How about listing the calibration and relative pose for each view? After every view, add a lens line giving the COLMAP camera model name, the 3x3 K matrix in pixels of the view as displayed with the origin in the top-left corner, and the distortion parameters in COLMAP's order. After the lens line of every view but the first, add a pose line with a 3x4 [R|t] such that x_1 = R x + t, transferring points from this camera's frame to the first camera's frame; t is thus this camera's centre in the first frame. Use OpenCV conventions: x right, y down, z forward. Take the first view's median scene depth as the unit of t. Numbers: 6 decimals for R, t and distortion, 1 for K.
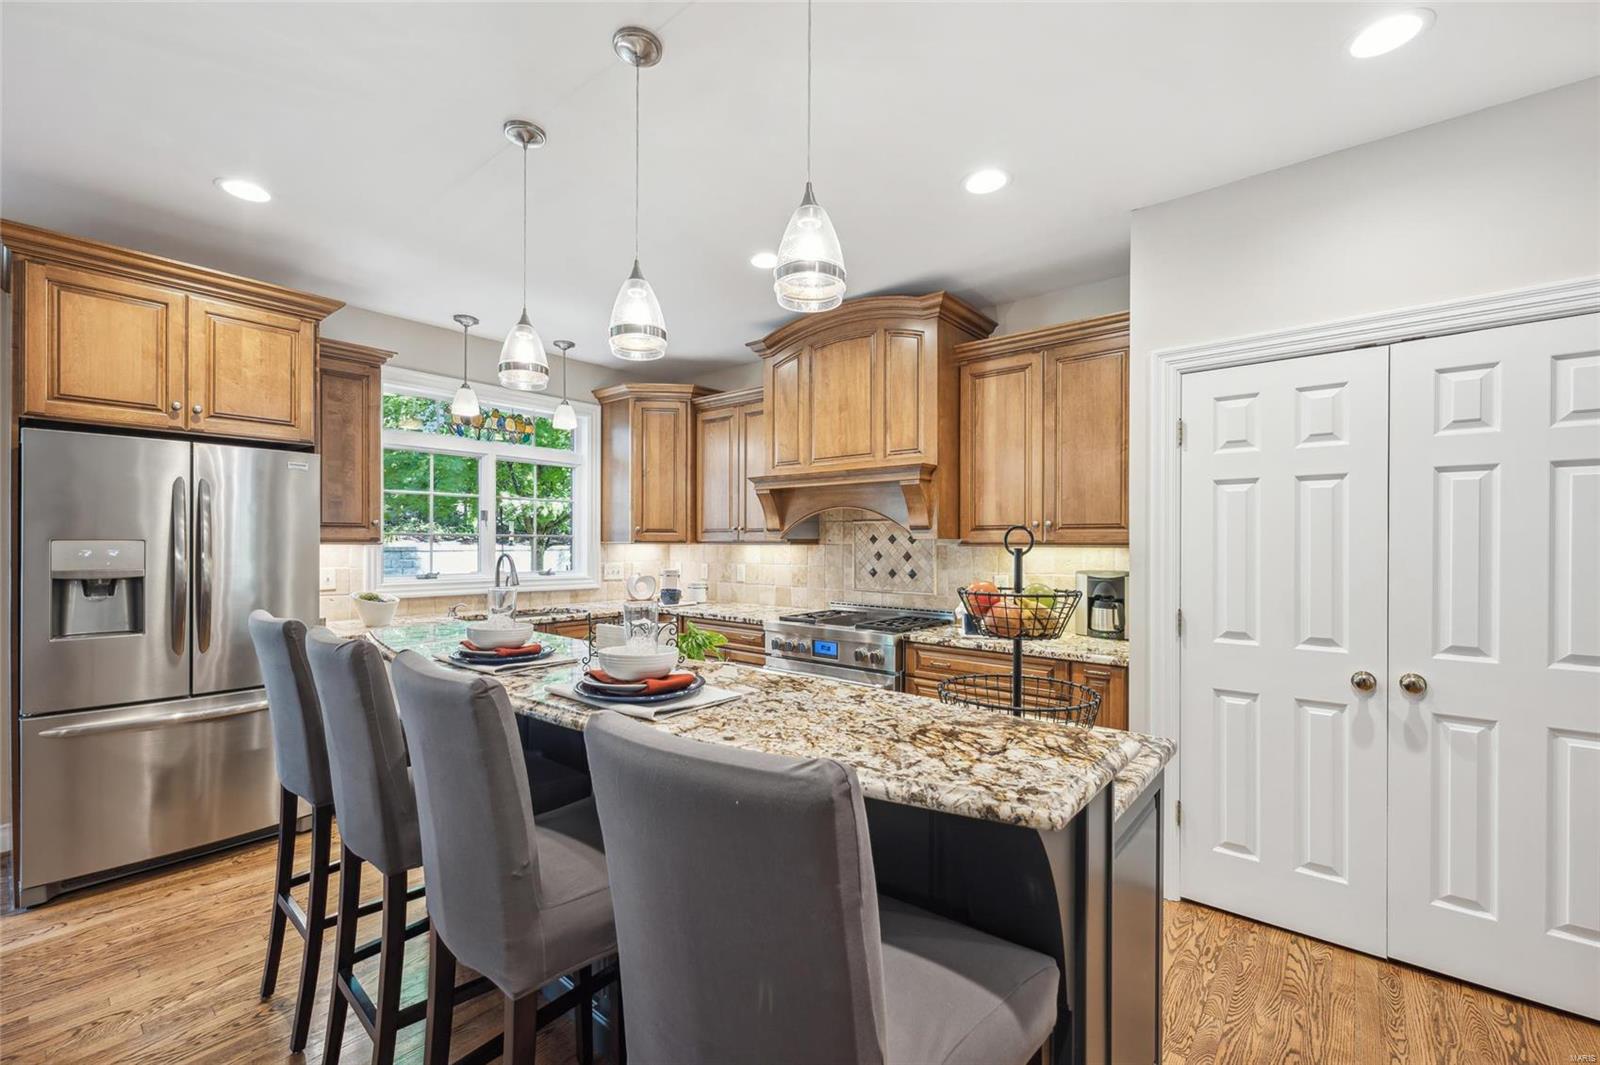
lens RADIAL K [[658.5, 0, 797.2], [0, 658.5, 541.0], [0, 0, 1]] dist [0.001972, 0.000427]
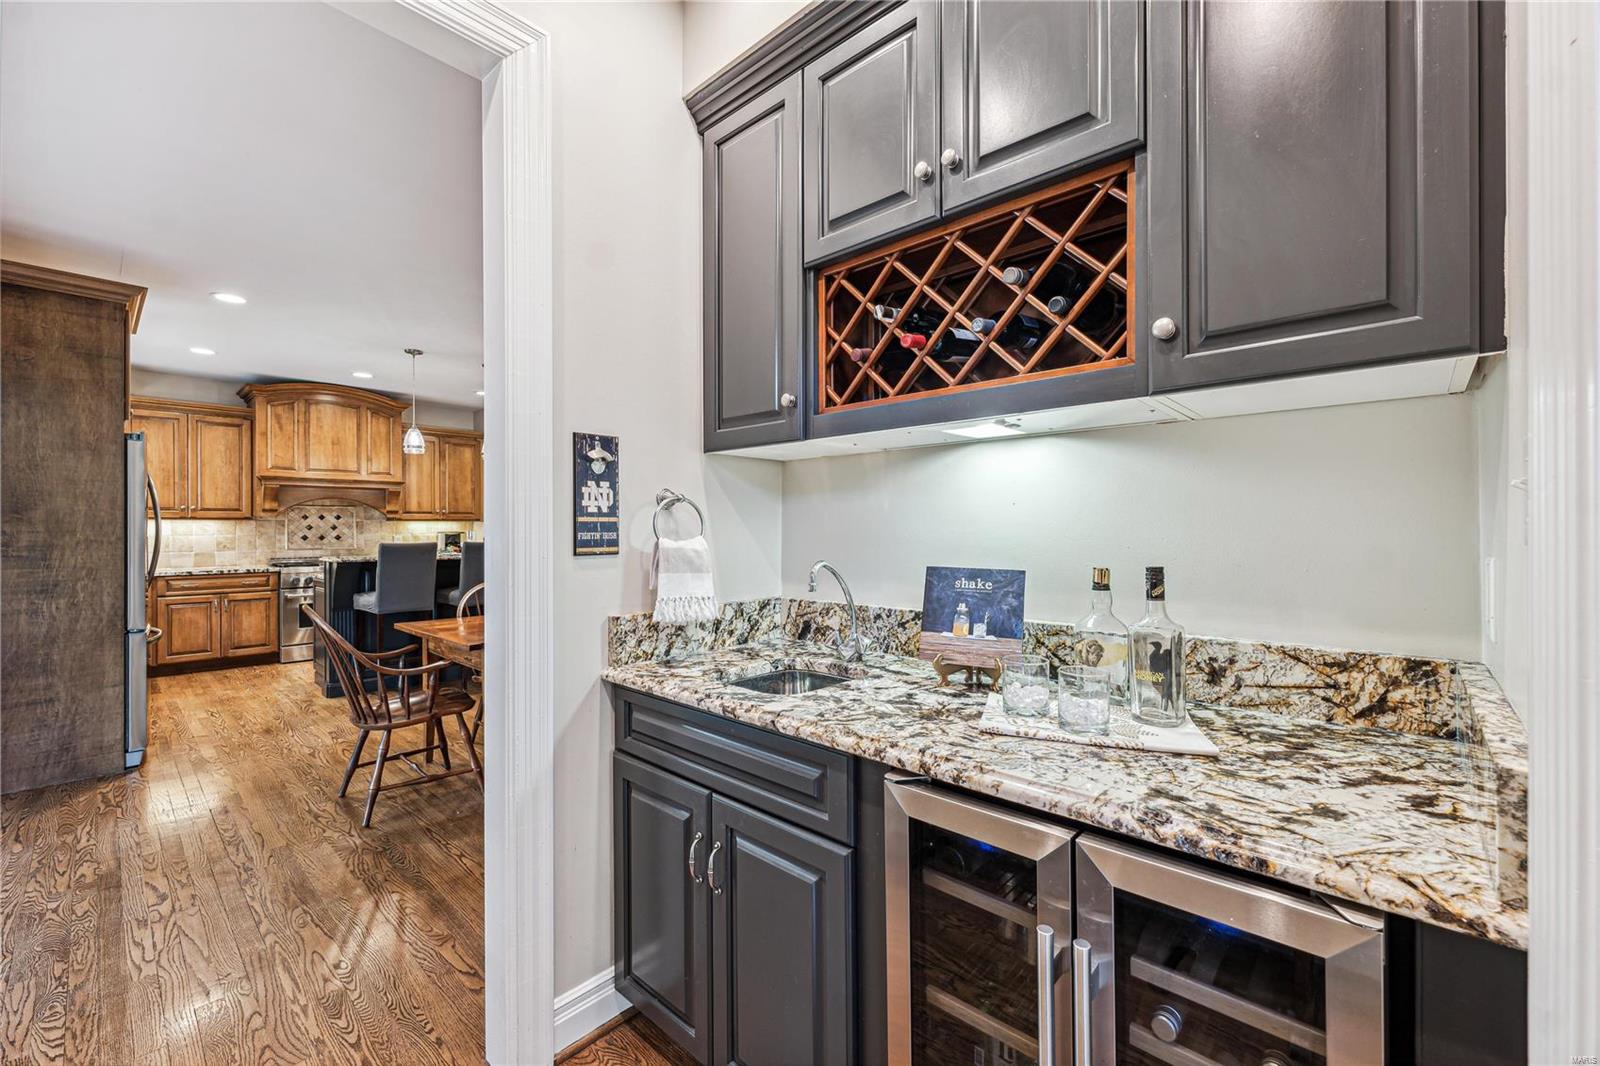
lens RADIAL K [[662.4, 0, 801.9], [0, 662.4, 527.3], [0, 0, 1]] dist [0.002942, -0.000008]
pose [[0.039120, -0.003496, 0.999228, -1.513709], [-0.002094, 0.999991, 0.003580, 0.014357], [-0.999232, -0.002232, 0.039113, -0.293002]]
